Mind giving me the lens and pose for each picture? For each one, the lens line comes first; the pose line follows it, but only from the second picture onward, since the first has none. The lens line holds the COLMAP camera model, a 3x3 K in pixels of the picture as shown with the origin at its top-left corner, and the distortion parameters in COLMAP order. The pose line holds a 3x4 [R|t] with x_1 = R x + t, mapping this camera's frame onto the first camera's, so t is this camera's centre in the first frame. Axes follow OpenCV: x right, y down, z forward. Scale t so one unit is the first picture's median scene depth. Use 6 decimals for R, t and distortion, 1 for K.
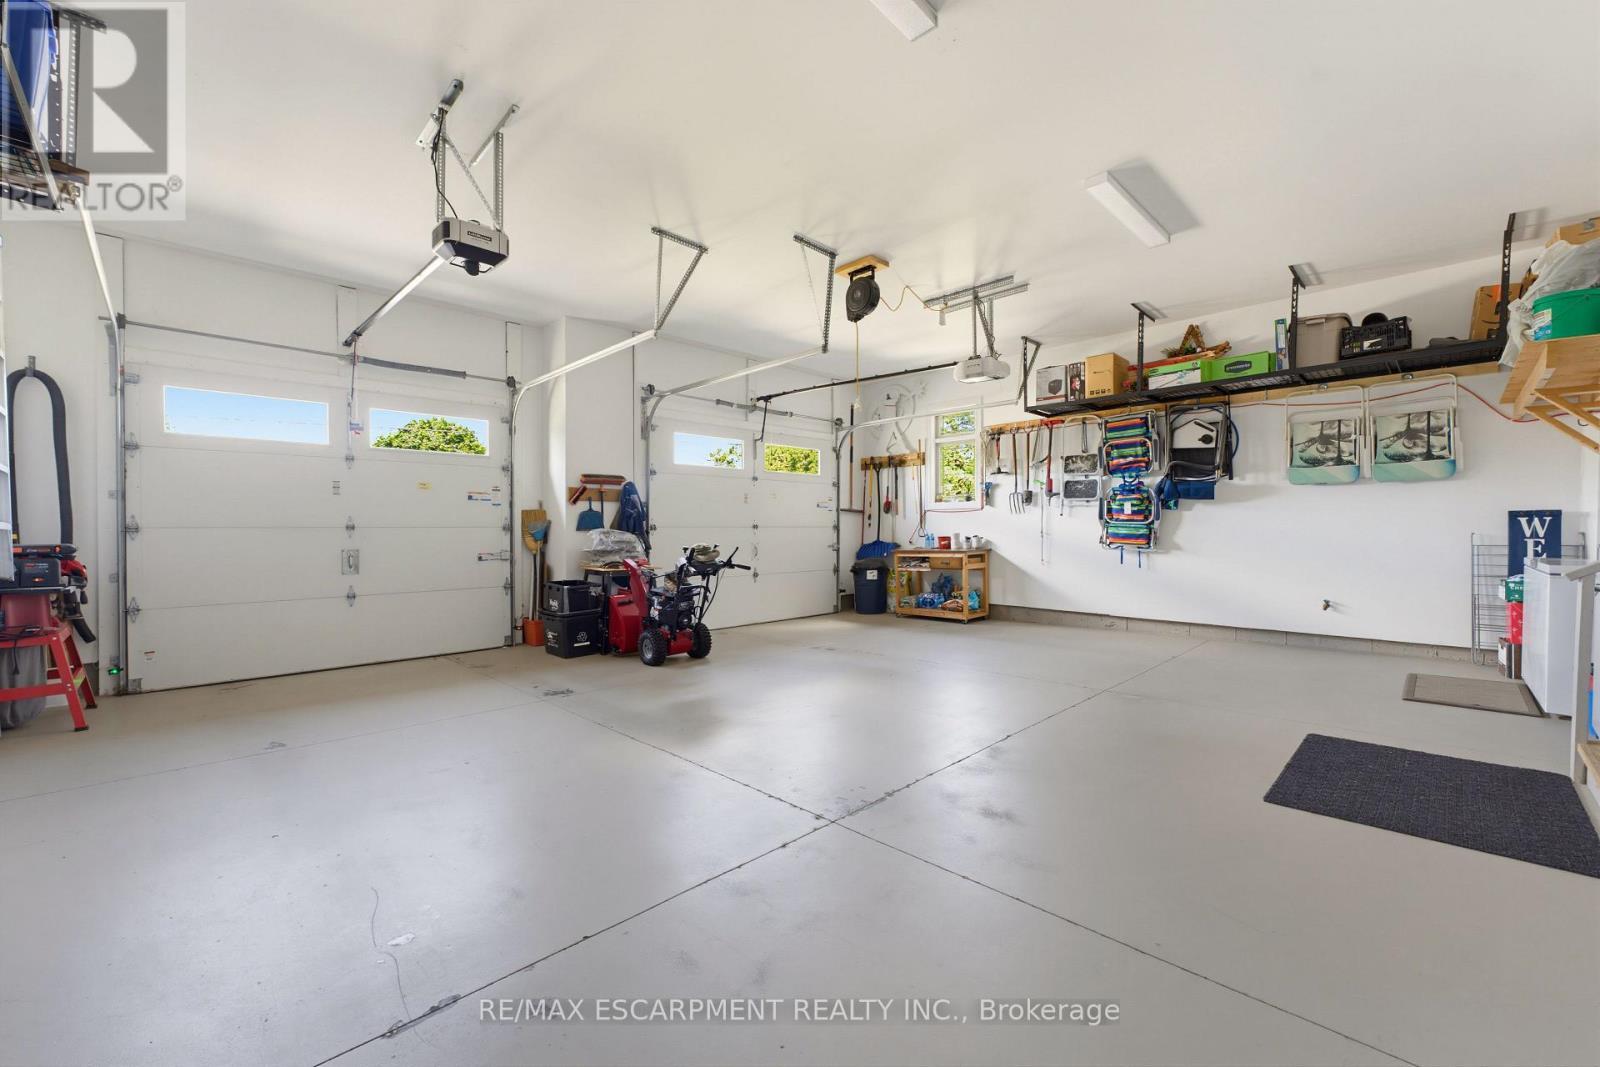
lens RADIAL K [[641.1, 0, 796.2], [0, 641.1, 528.5], [0, 0, 1]] dist [-0.000527, -0.000283]
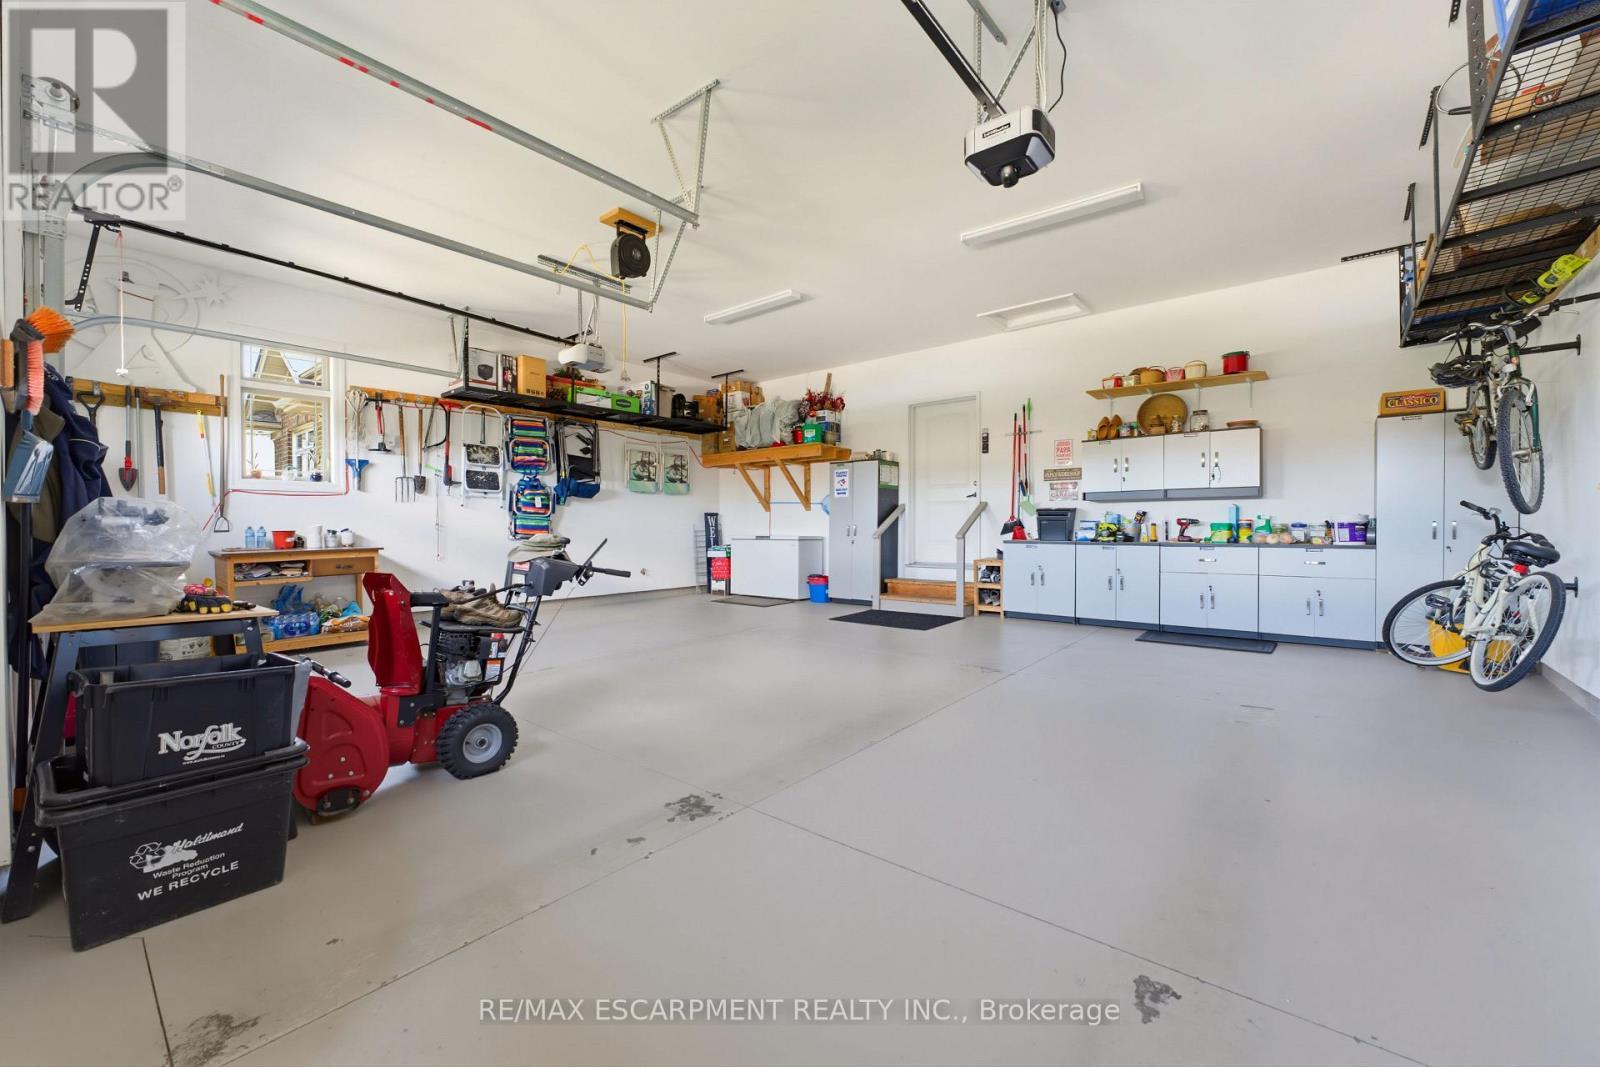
lens RADIAL K [[641.1, 0, 797.4], [0, 641.1, 535.3], [0, 0, 1]] dist [-0.000527, -0.000283]
pose [[-0.087161, -0.016772, 0.996053, -0.606388], [-0.004763, 0.999854, 0.016420, 0.004887], [-0.996183, -0.003313, -0.087228, 0.633445]]
